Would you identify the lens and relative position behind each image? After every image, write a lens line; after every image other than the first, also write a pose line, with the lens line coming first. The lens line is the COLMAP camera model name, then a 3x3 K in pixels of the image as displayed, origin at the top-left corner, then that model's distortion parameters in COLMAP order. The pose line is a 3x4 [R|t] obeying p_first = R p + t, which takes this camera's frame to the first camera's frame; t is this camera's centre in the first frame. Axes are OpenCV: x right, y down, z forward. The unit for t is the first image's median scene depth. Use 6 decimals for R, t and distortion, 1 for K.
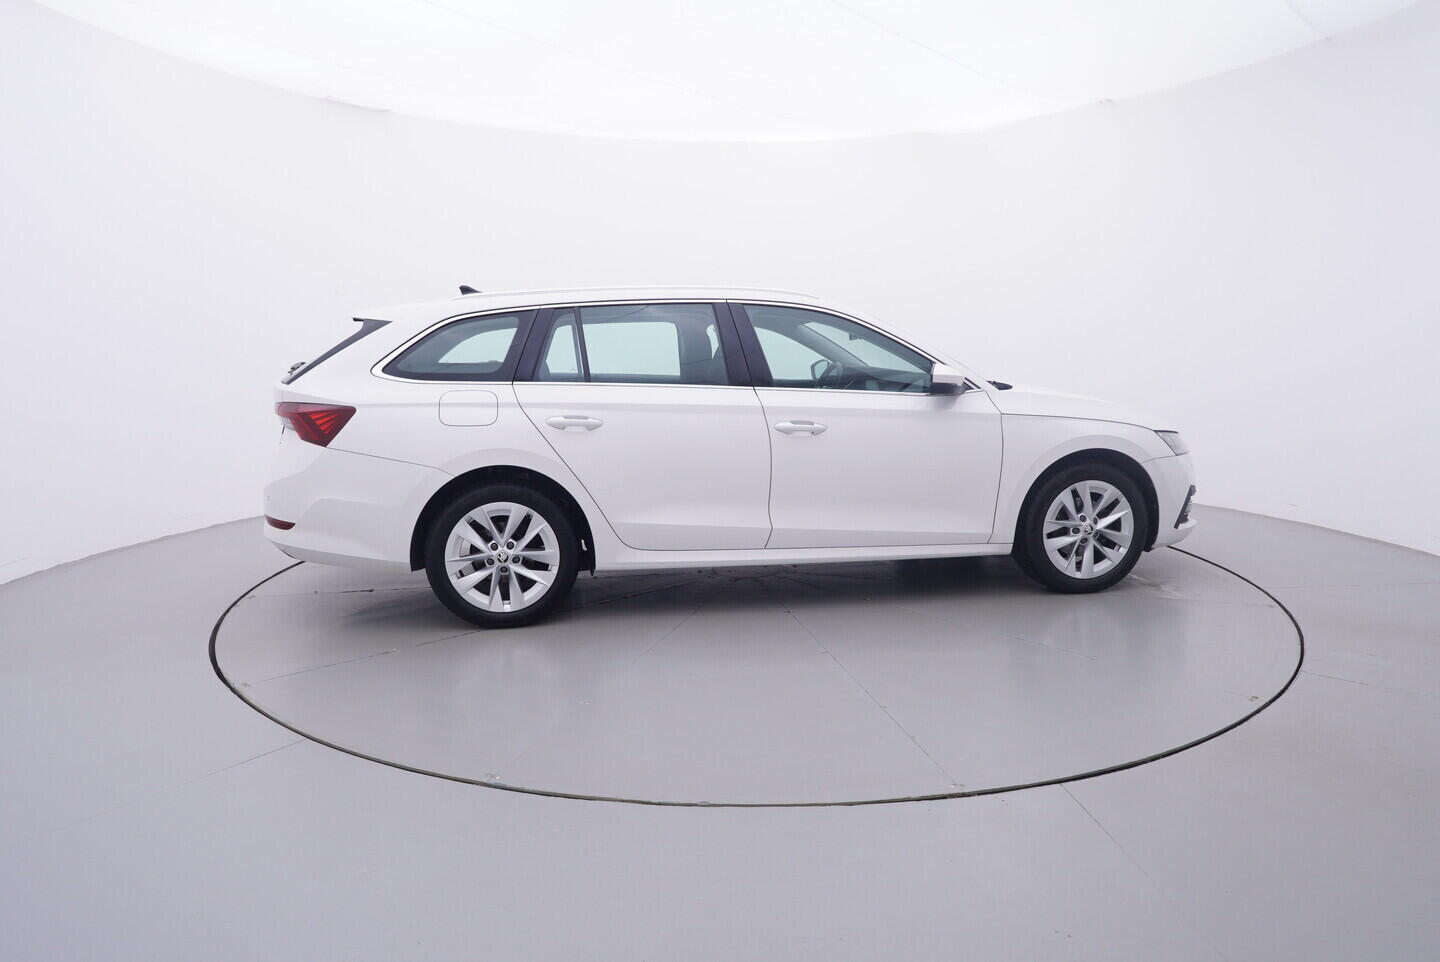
lens RADIAL K [[892.4, 0, 720.0], [0, 892.4, 481.0], [0, 0, 1]] dist [-0.002570, -0.000223]
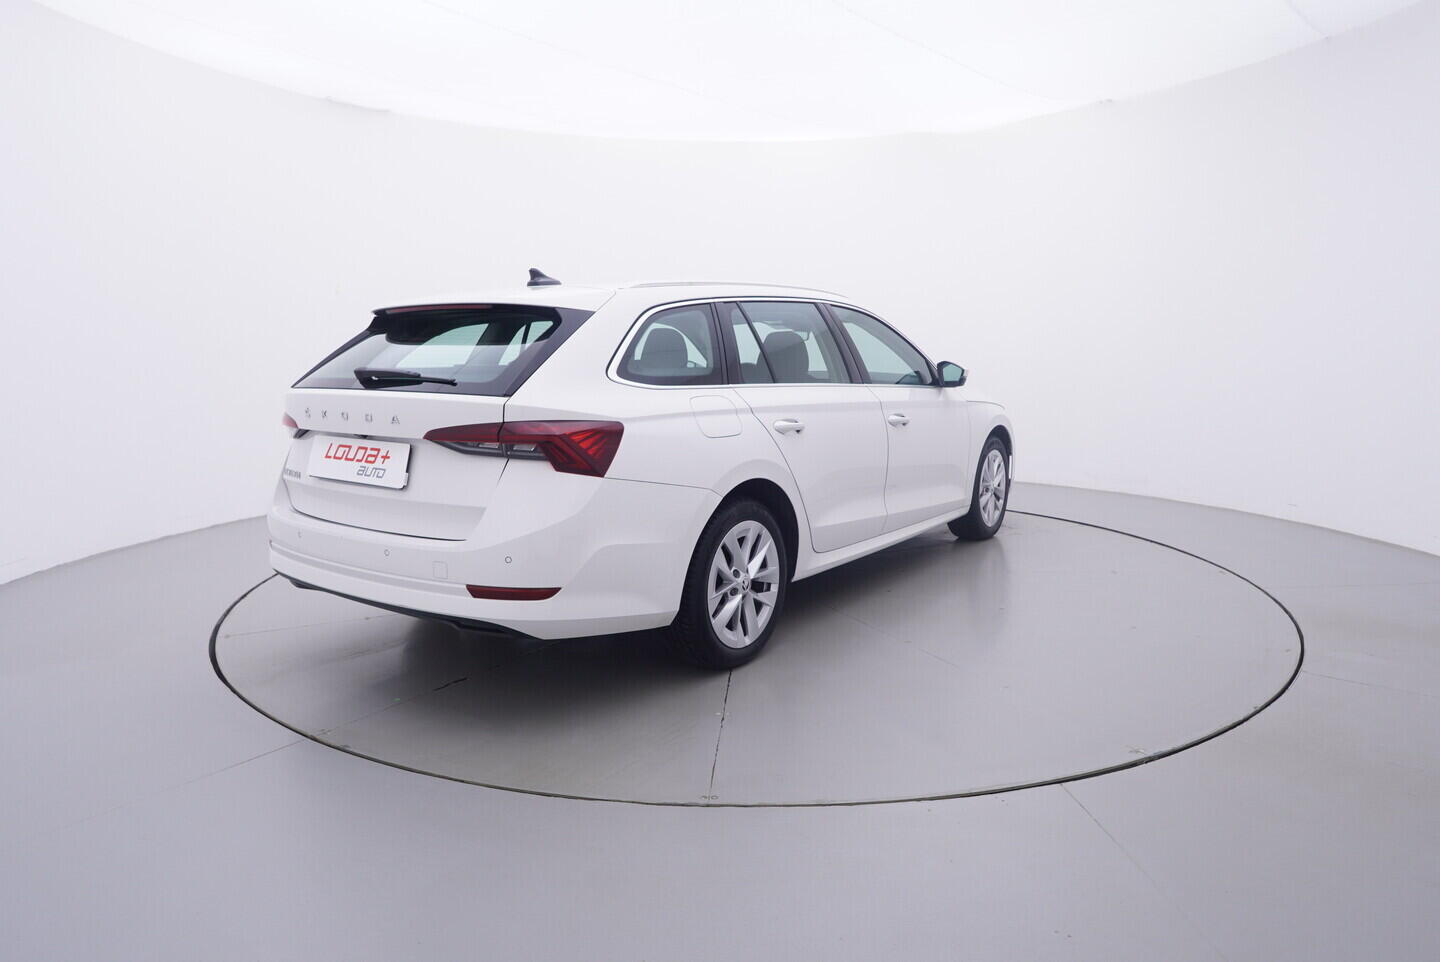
lens RADIAL K [[892.4, 0, 720.0], [0, 892.4, 481.0], [0, 0, 1]] dist [-0.002570, -0.000223]
pose [[0.723890, -0.100689, 0.682528, -0.814061], [0.104560, 0.993877, 0.035724, -0.047204], [-0.681946, 0.045505, 0.729986, 0.353416]]
